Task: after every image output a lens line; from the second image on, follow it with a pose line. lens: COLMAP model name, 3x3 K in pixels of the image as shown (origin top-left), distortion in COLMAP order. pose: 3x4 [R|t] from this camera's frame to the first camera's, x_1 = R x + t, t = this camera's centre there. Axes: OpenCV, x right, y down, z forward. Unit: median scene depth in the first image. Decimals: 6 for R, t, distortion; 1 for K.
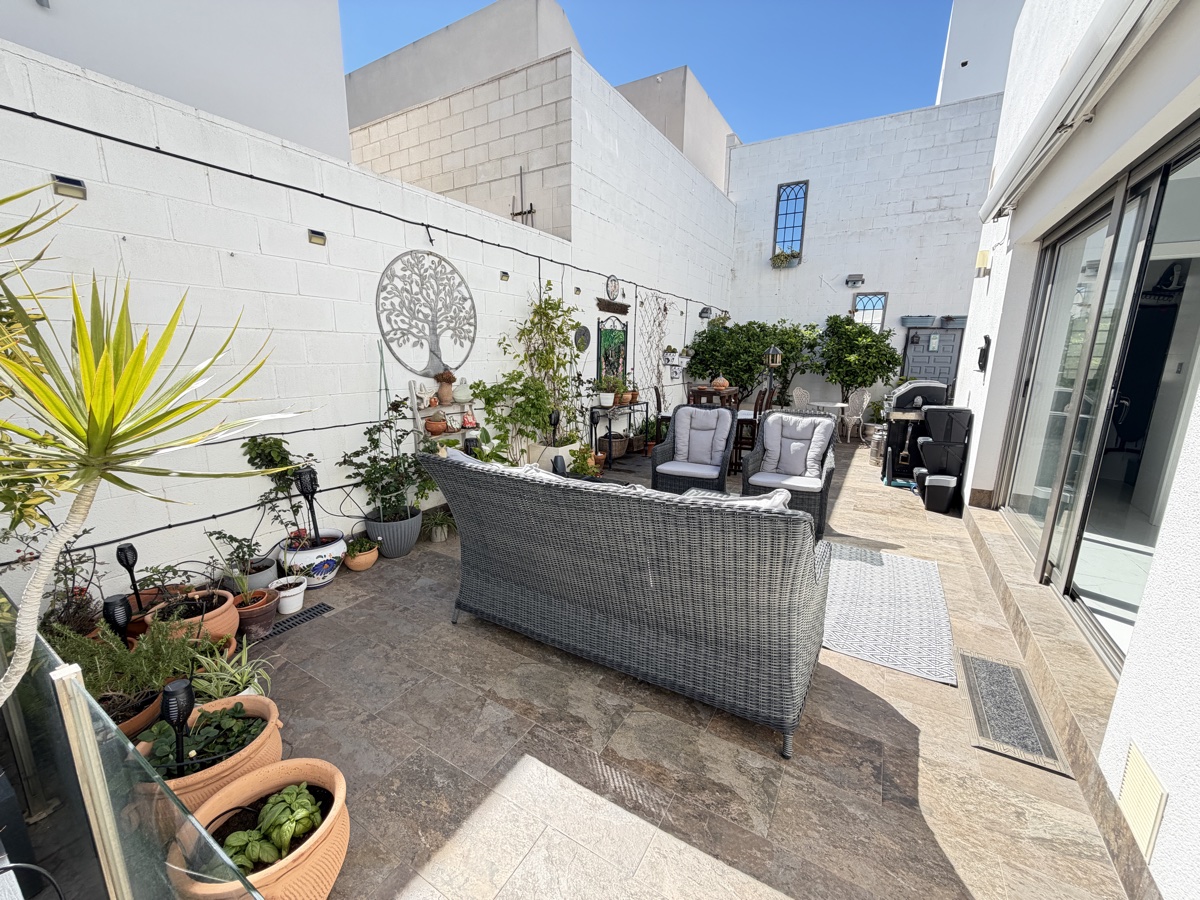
lens RADIAL K [[476.9, 0, 597.7], [0, 476.9, 451.5], [0, 0, 1]] dist [0.000220, -0.000044]
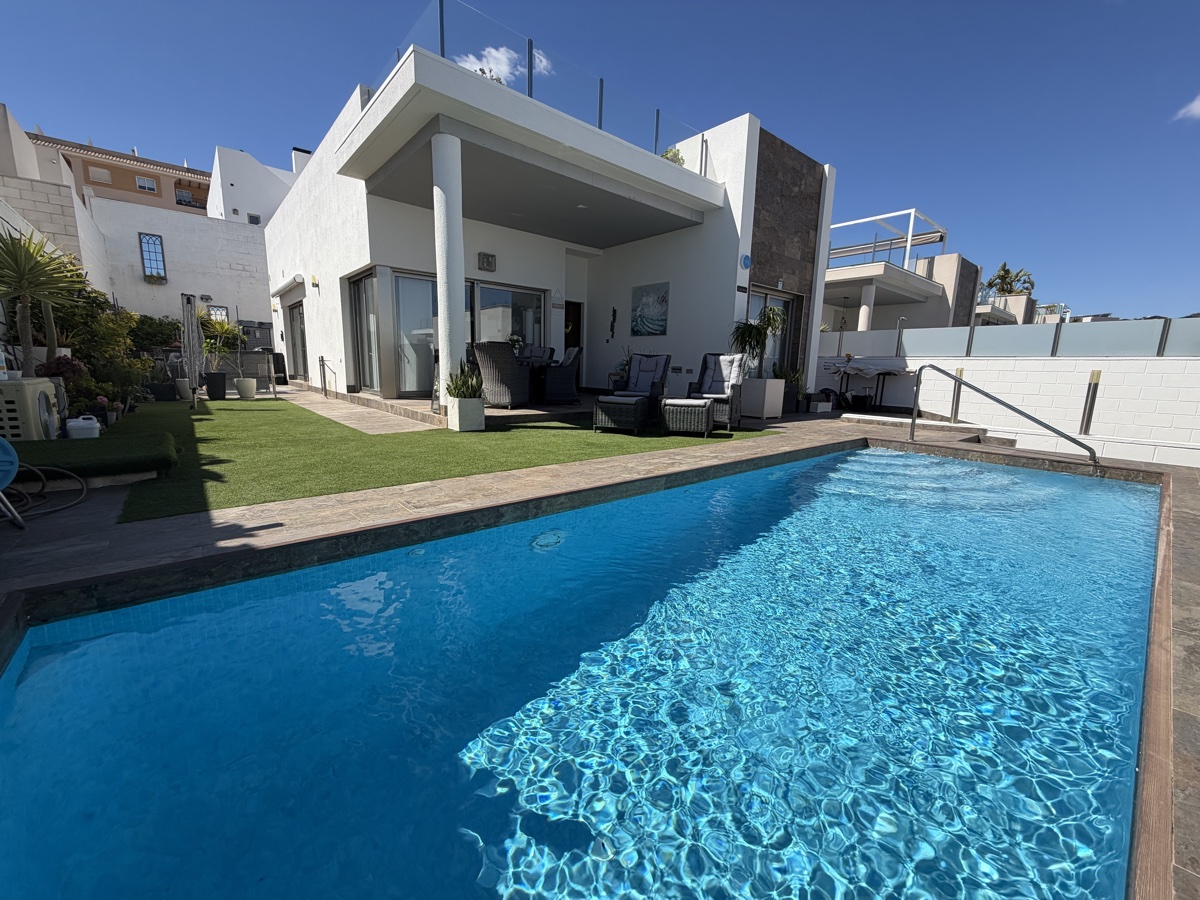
lens RADIAL K [[476.9, 0, 601.0], [0, 476.9, 453.3], [0, 0, 1]] dist [0.000220, -0.000044]
pose [[0.316524, -0.170928, 0.933057, -1.554798], [0.176942, 0.977006, 0.118954, 0.541473], [-0.931936, 0.127446, 0.339490, -1.893534]]
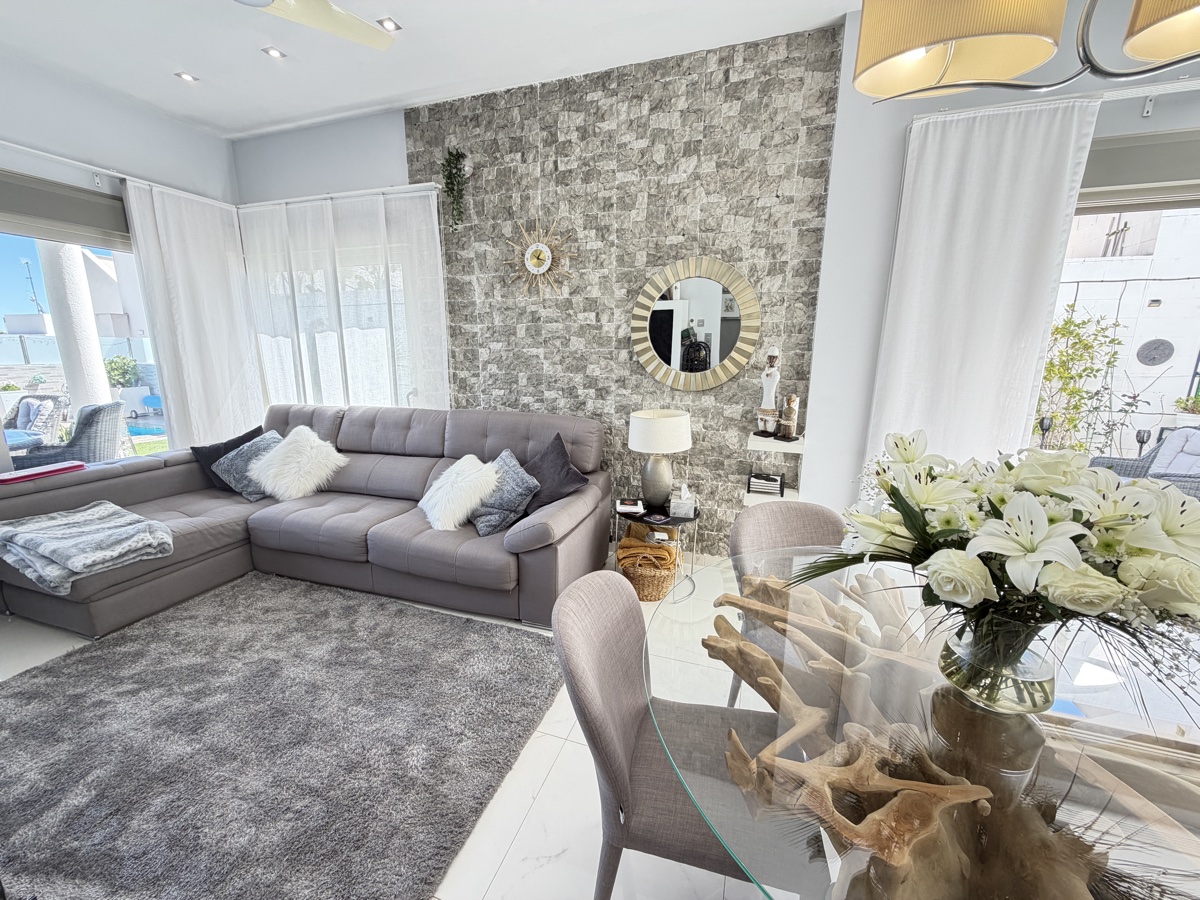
lens RADIAL K [[476.9, 0, 599.4], [0, 476.9, 452.7], [0, 0, 1]] dist [0.000220, -0.000044]
pose [[0.203881, 0.195122, -0.959354, 0.803038], [-0.202784, 0.967101, 0.153602, 0.038071], [0.957764, 0.163225, 0.236741, -0.283121]]
